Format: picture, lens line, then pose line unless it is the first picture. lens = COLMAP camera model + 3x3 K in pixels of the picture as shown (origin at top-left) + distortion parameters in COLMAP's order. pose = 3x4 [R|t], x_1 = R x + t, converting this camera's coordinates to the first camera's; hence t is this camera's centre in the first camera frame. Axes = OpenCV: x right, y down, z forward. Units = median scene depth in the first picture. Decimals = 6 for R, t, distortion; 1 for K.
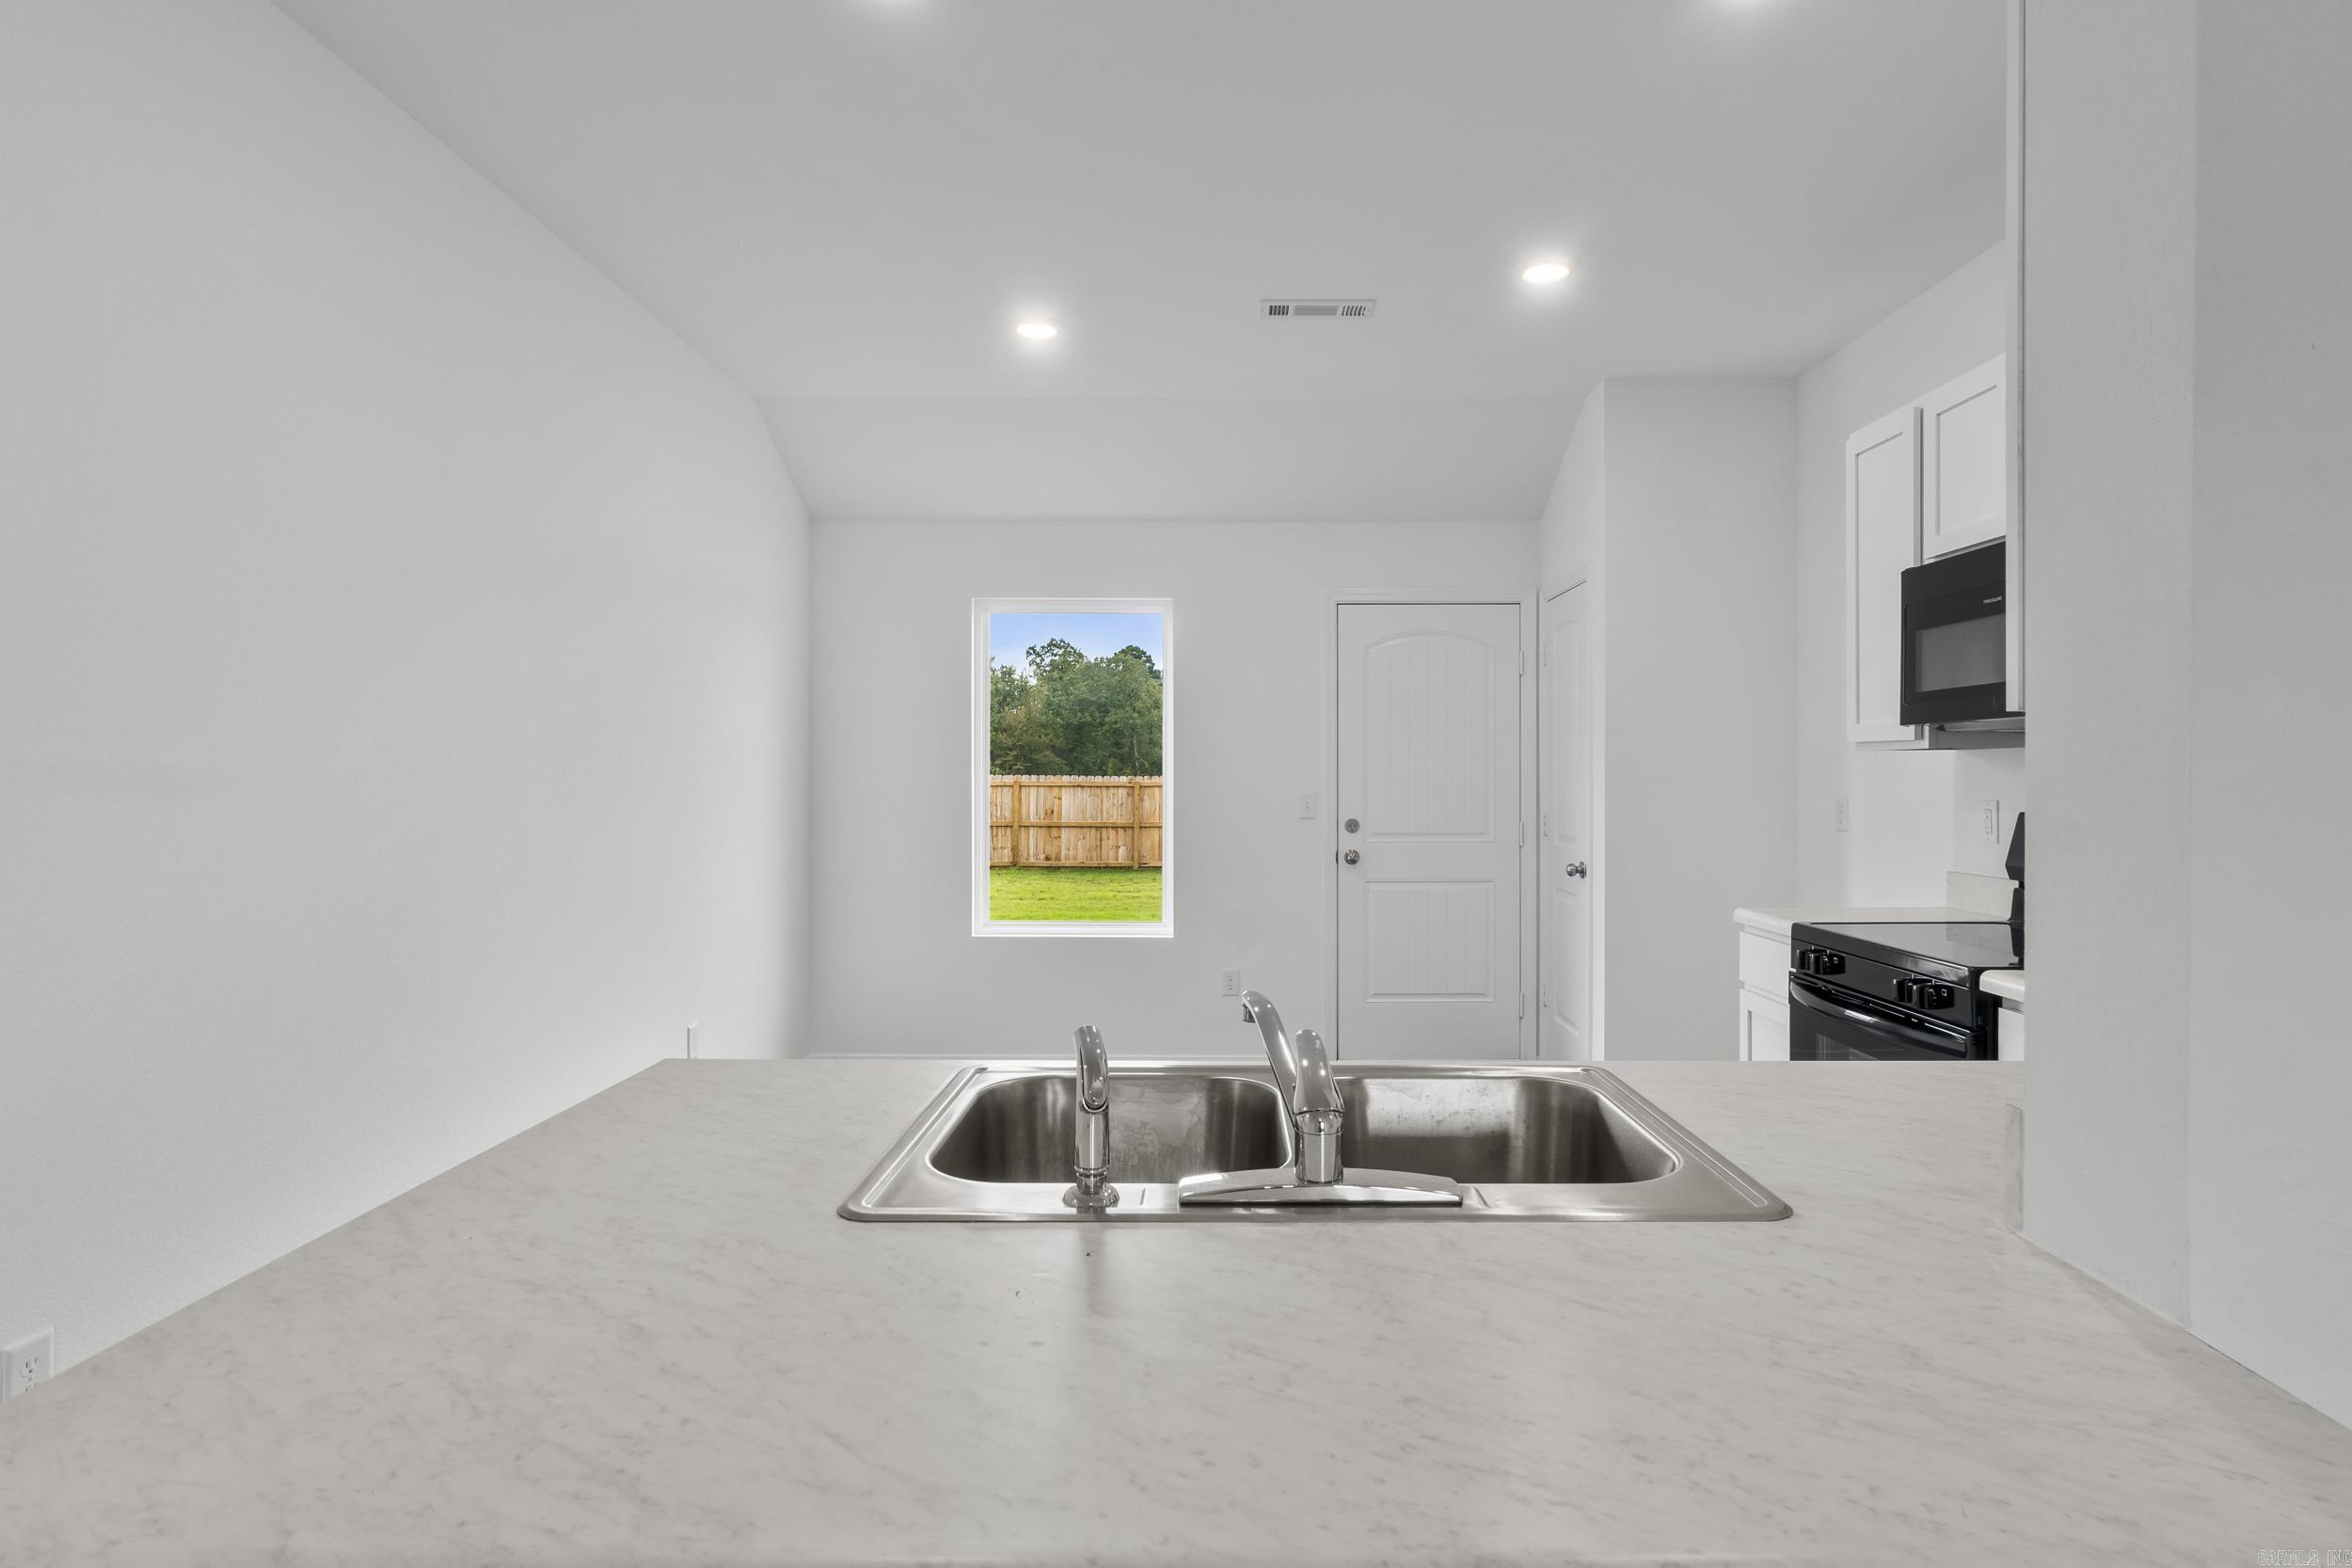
lens RADIAL K [[1225.5, 0, 1222.2], [0, 1225.5, 779.6], [0, 0, 1]] dist [-0.001564, -0.000001]
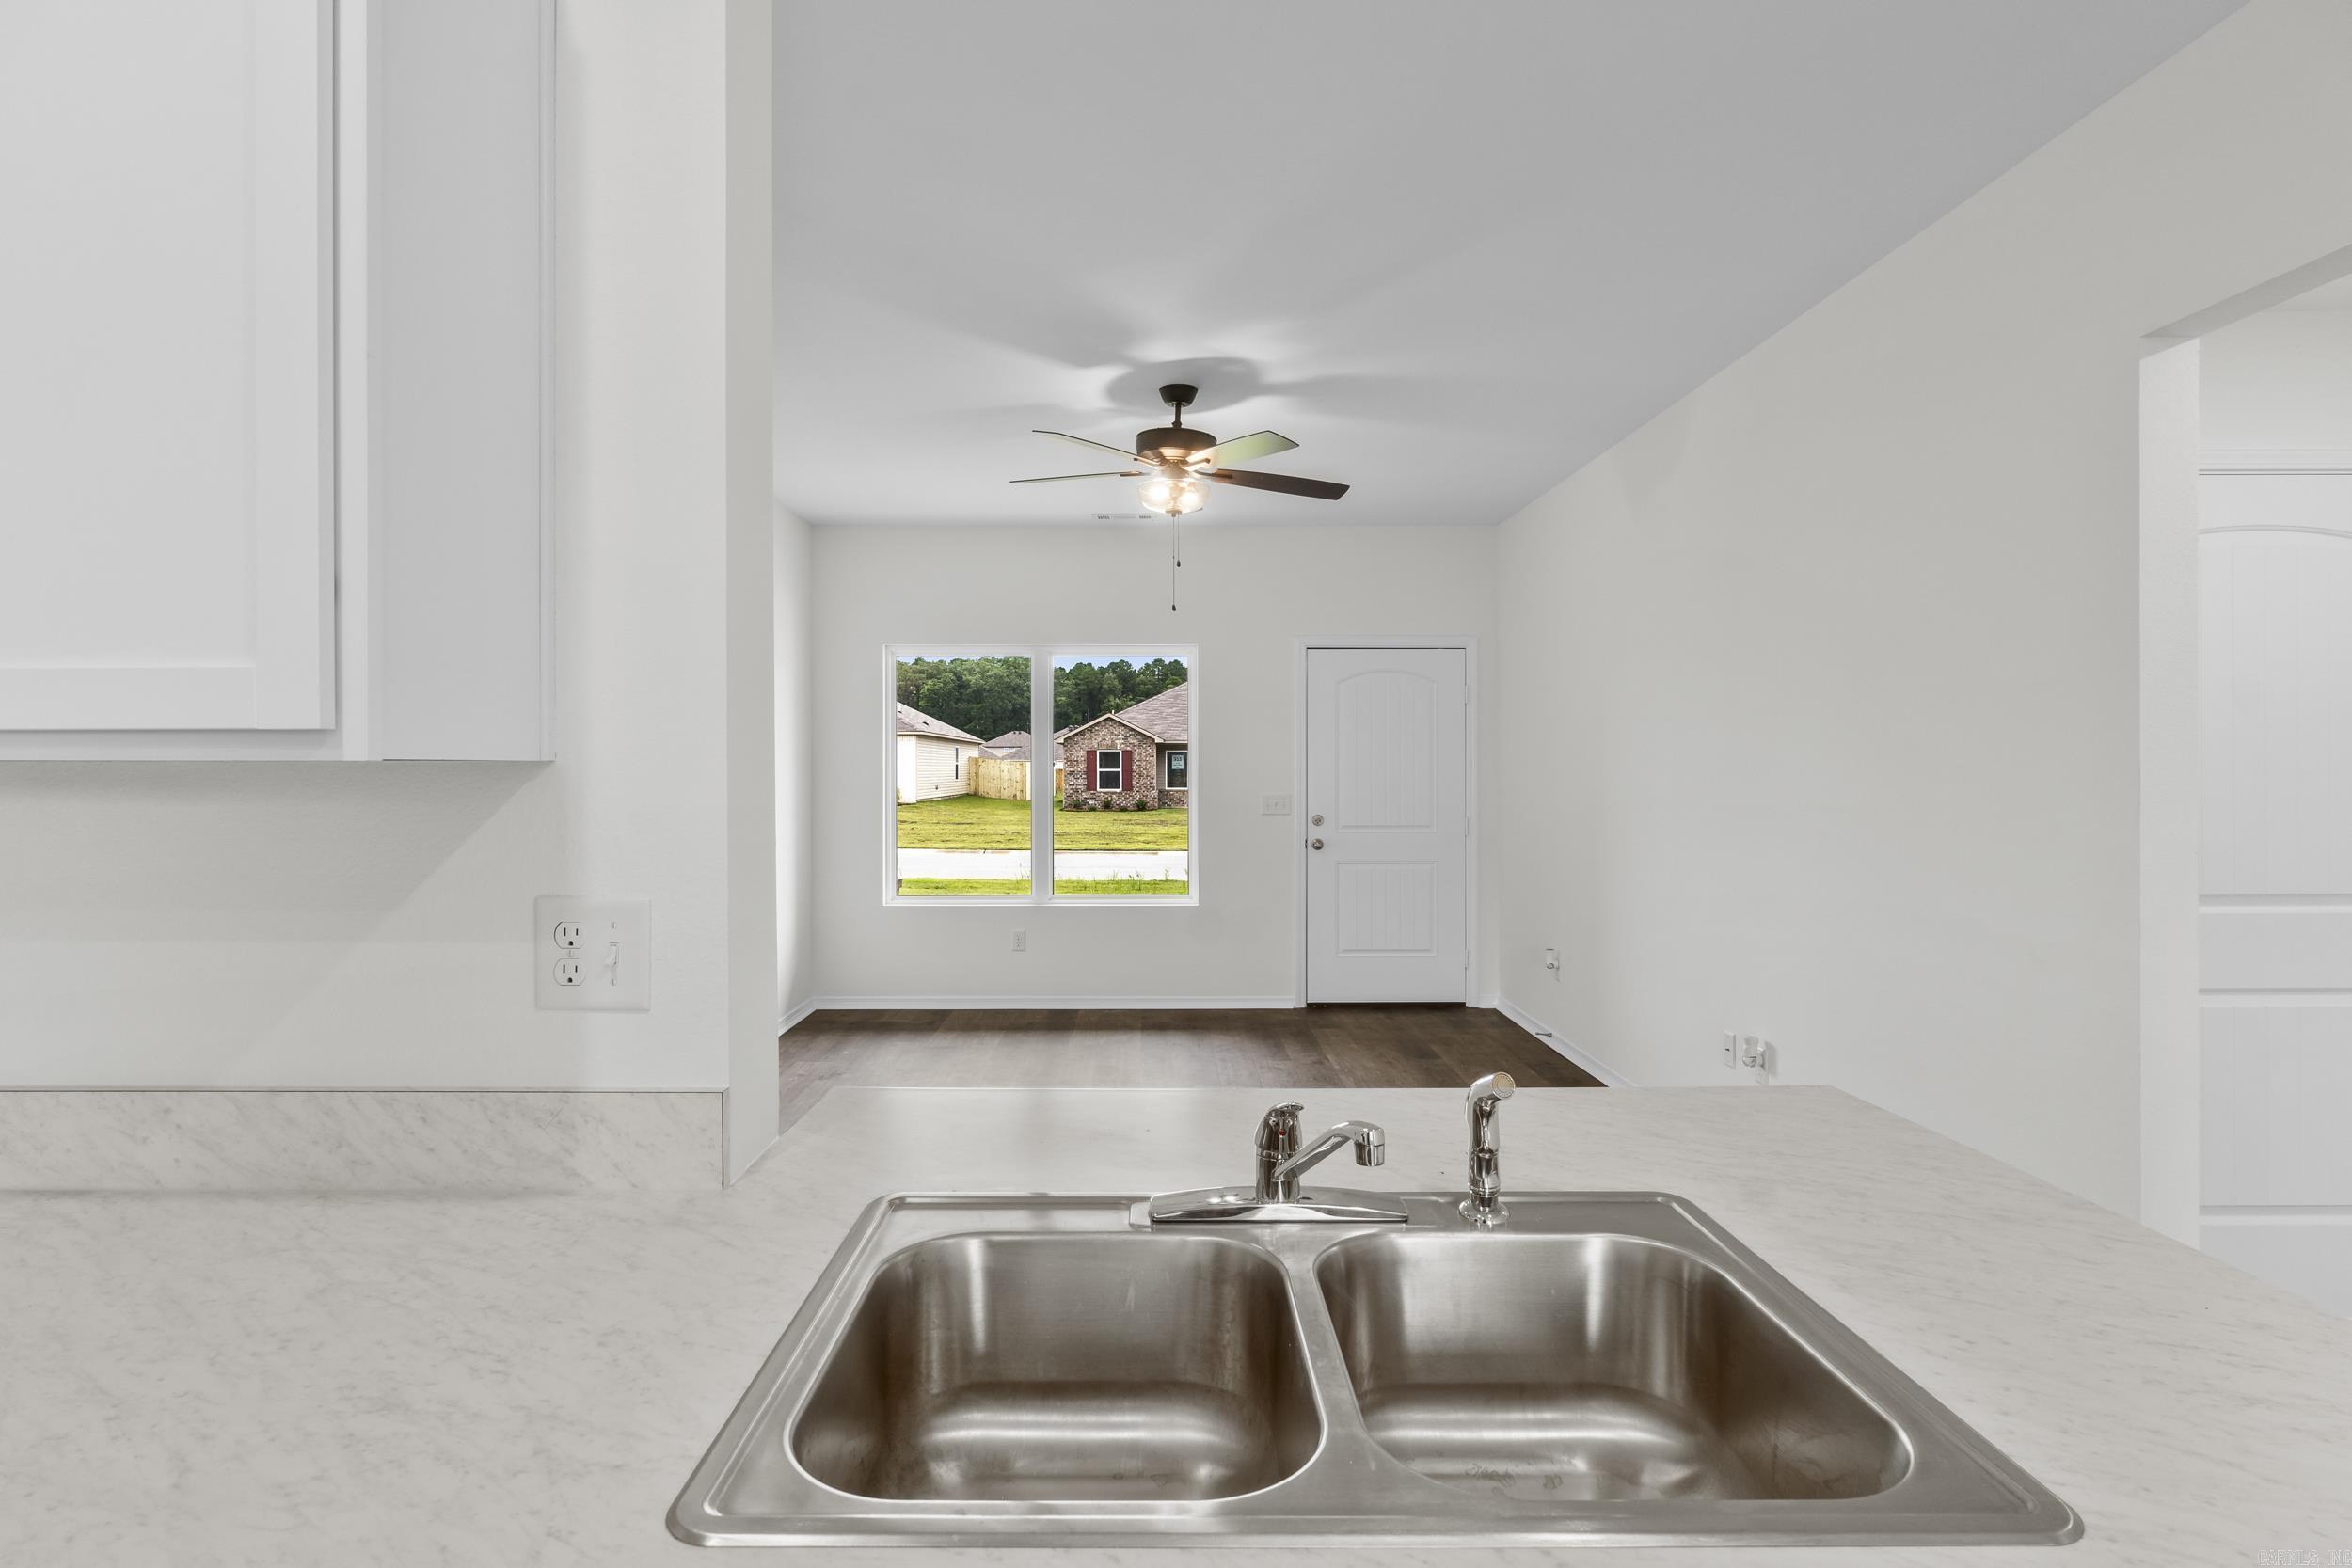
lens RADIAL K [[1181.8, 0, 1155.4], [0, 1181.8, 776.2], [0, 0, 1]] dist [-0.004703, 0.000455]
pose [[-1.000000, 0.000547, -0.000351, 0.038061], [0.000544, 0.999971, 0.007608, -0.012174], [0.000355, 0.007608, -0.999971, 0.417534]]
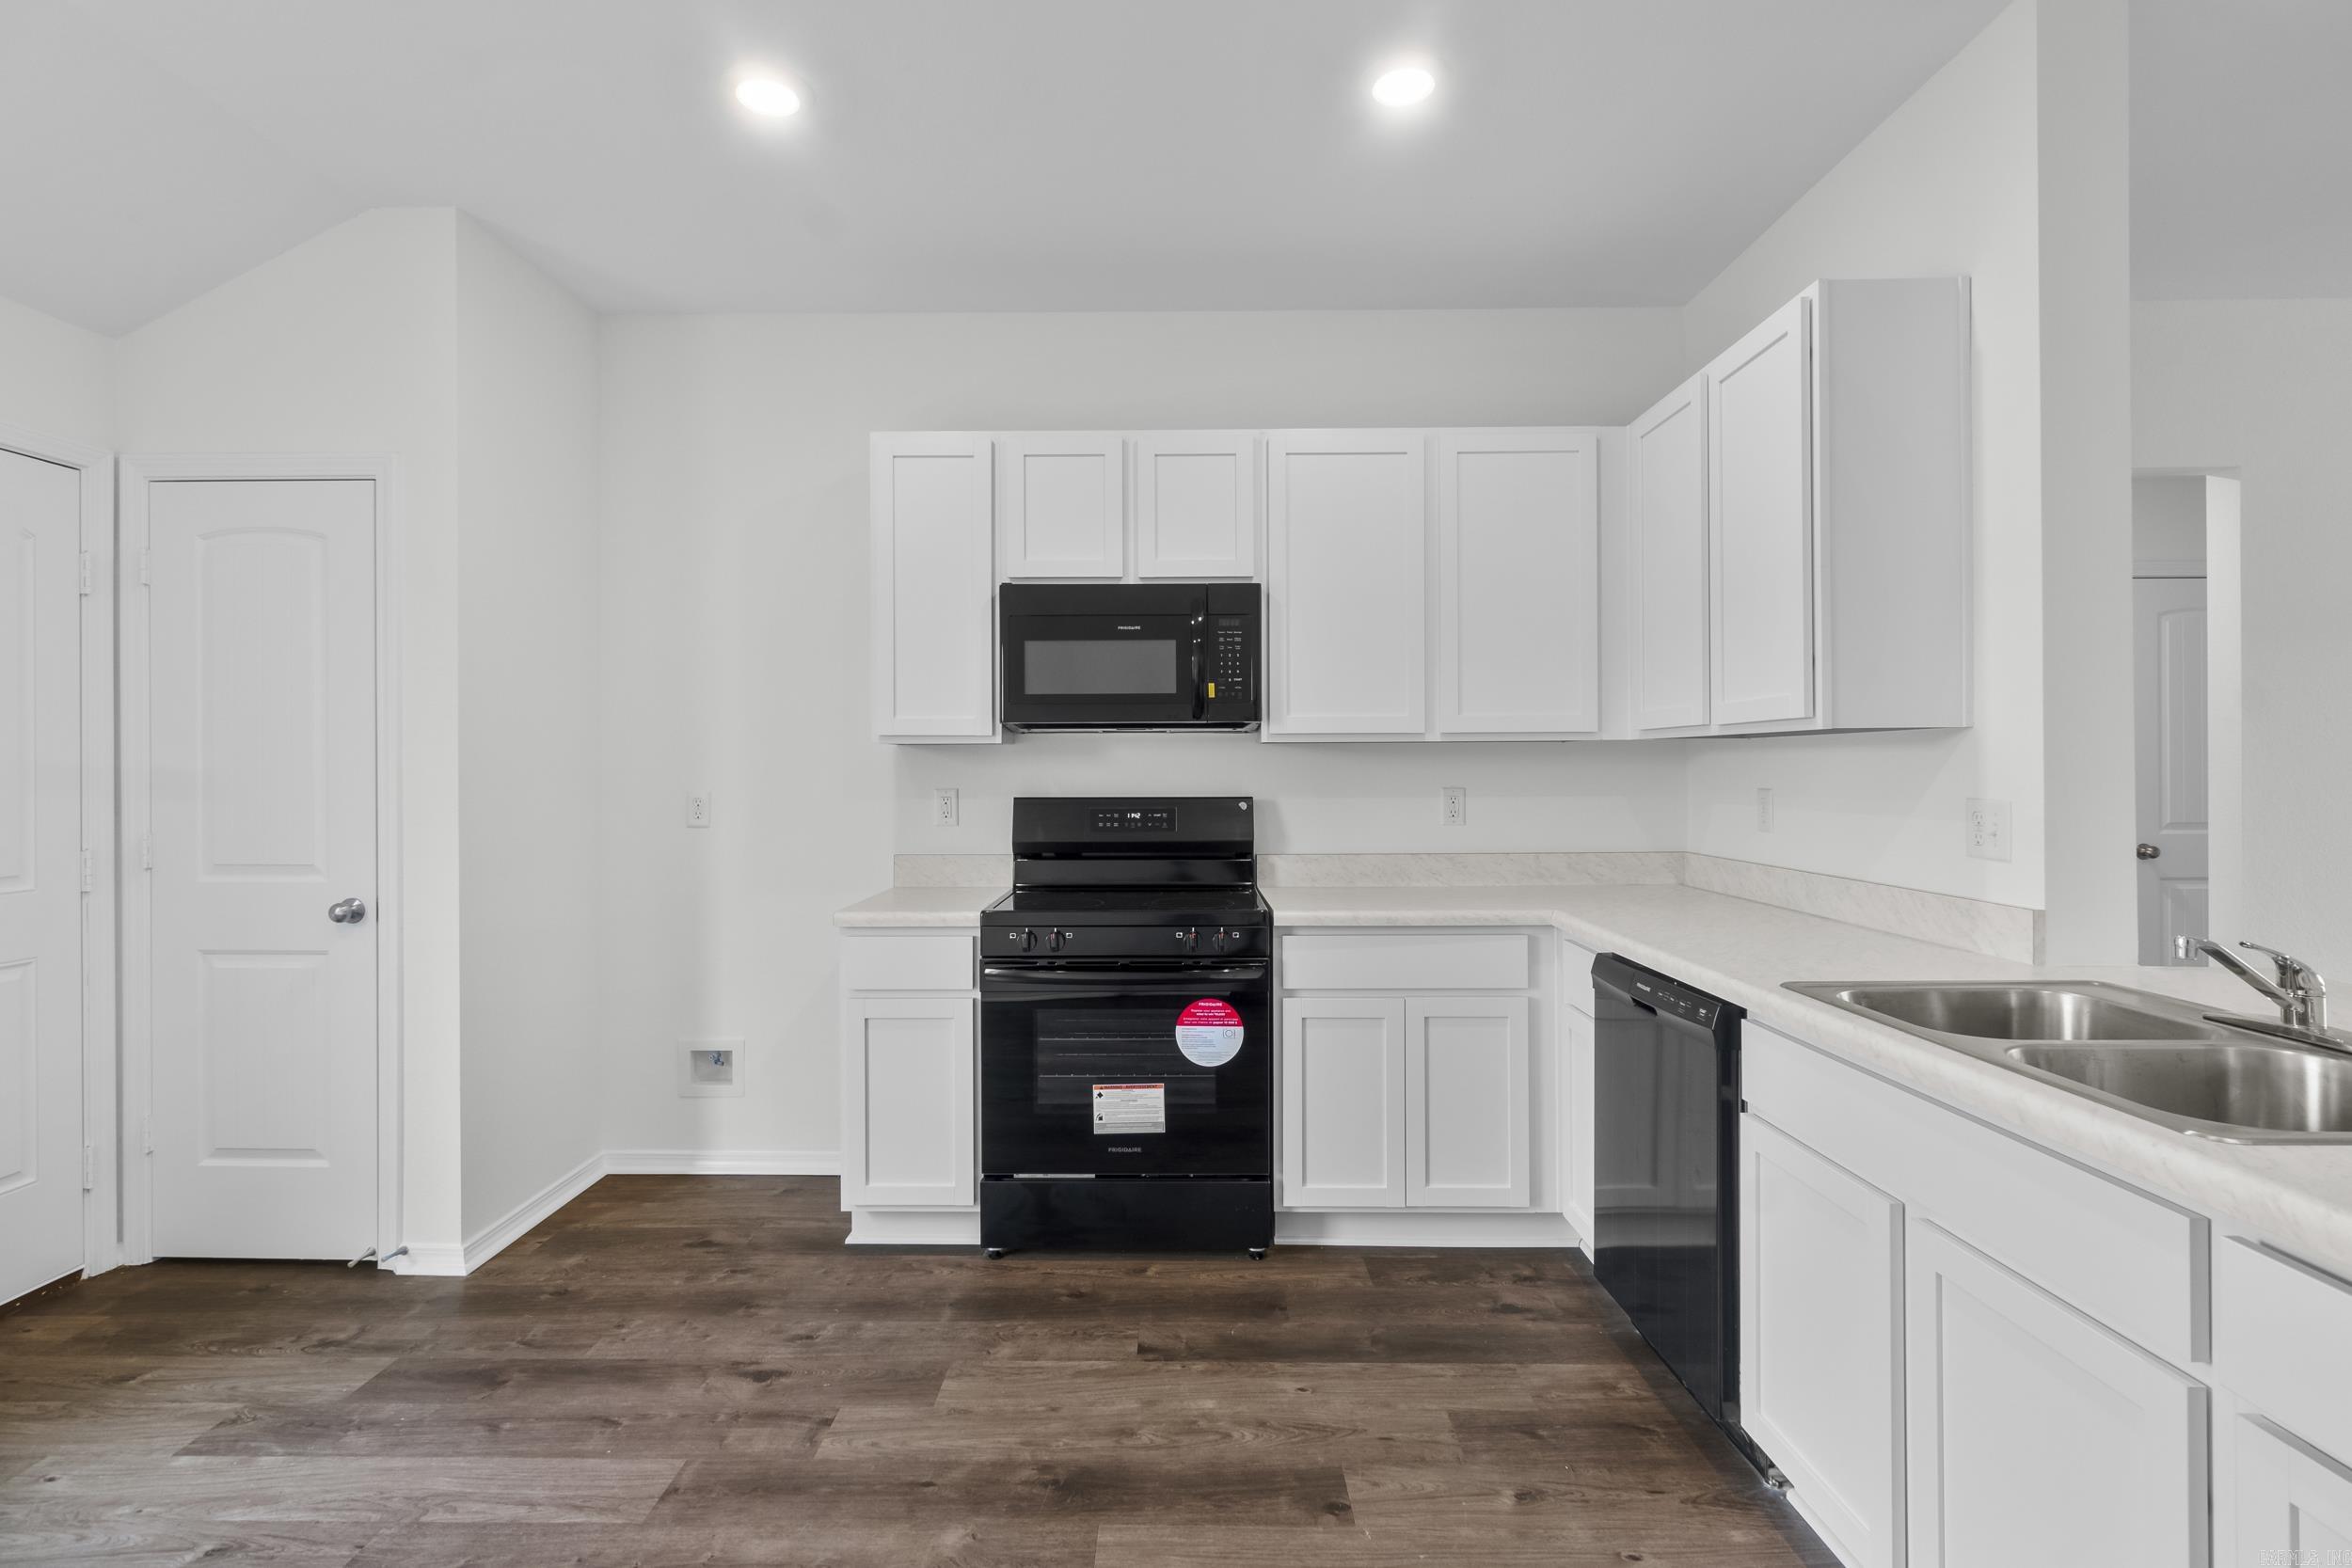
lens RADIAL K [[1123.6, 0, 1167.7], [0, 1123.6, 769.7], [0, 0, 1]] dist [-0.002107, -0.001189]
pose [[0.019946, -0.000969, 0.999801, -0.269183], [0.007089, 0.999975, 0.000827, -0.000211], [-0.999776, 0.007071, 0.019952, 0.479262]]
